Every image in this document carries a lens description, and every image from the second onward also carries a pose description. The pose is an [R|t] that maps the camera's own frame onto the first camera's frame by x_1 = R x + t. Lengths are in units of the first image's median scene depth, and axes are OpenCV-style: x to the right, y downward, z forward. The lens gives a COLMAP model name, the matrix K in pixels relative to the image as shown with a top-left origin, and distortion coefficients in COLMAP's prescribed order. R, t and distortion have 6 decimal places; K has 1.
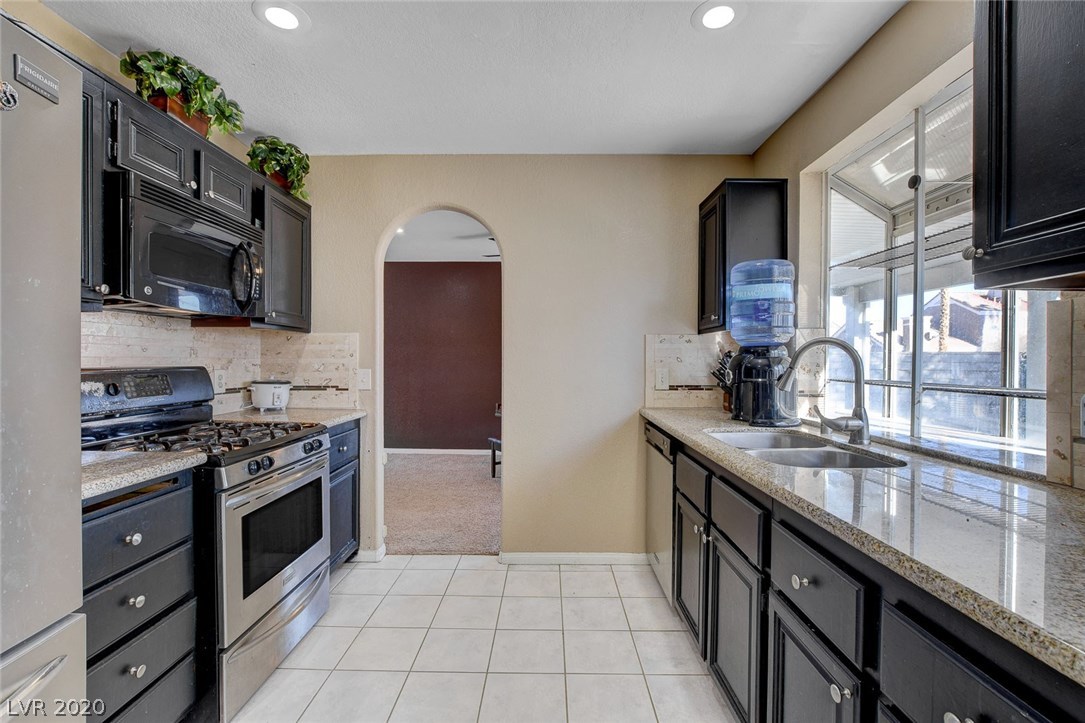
lens RADIAL K [[477.0, 0, 539.5], [0, 477.0, 362.4], [0, 0, 1]] dist [-0.022476, 0.004330]
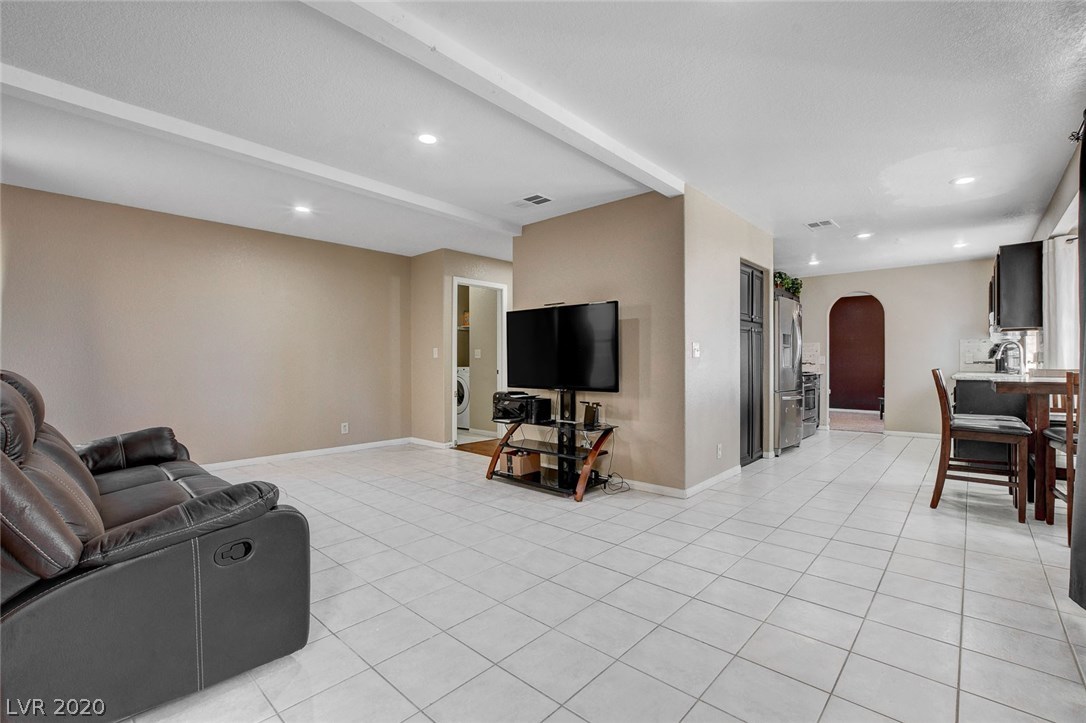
lens RADIAL K [[477.5, 0, 543.1], [0, 477.5, 364.7], [0, 0, 1]] dist [-0.022476, 0.004330]
pose [[0.749842, -0.001132, -0.661616, 0.246894], [-0.002227, 0.999989, -0.004235, 0.088766], [0.661613, 0.004650, 0.749831, -2.341033]]
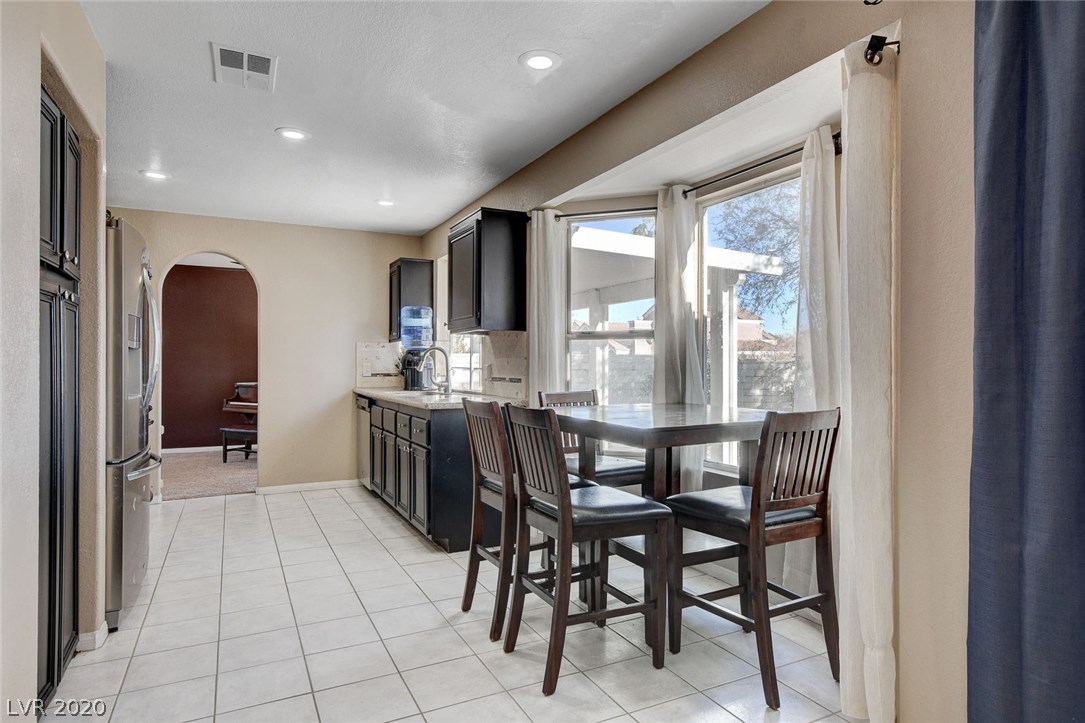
lens RADIAL K [[614.6, 0, 544.5], [0, 614.6, 361.7], [0, 0, 1]] dist [-0.007027, -0.000316]
pose [[0.881590, -0.000531, 0.472016, -0.230187], [0.005244, 0.999949, -0.008669, 0.033532], [-0.471987, 0.010118, 0.881547, -1.313229]]
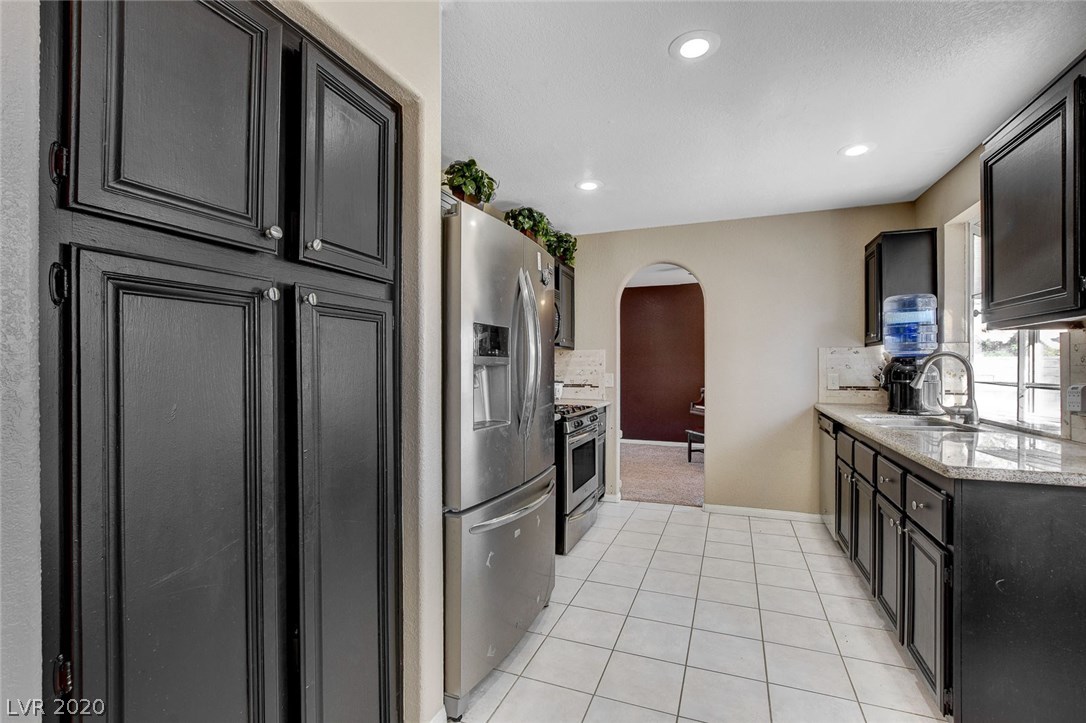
lens RADIAL K [[477.5, 0, 541.2], [0, 477.5, 365.1], [0, 0, 1]] dist [-0.022476, 0.004330]
pose [[0.935533, -0.004115, -0.353215, -0.039601], [0.001435, 0.999968, -0.007849, -0.001279], [0.353236, 0.006836, 0.935509, -0.580397]]
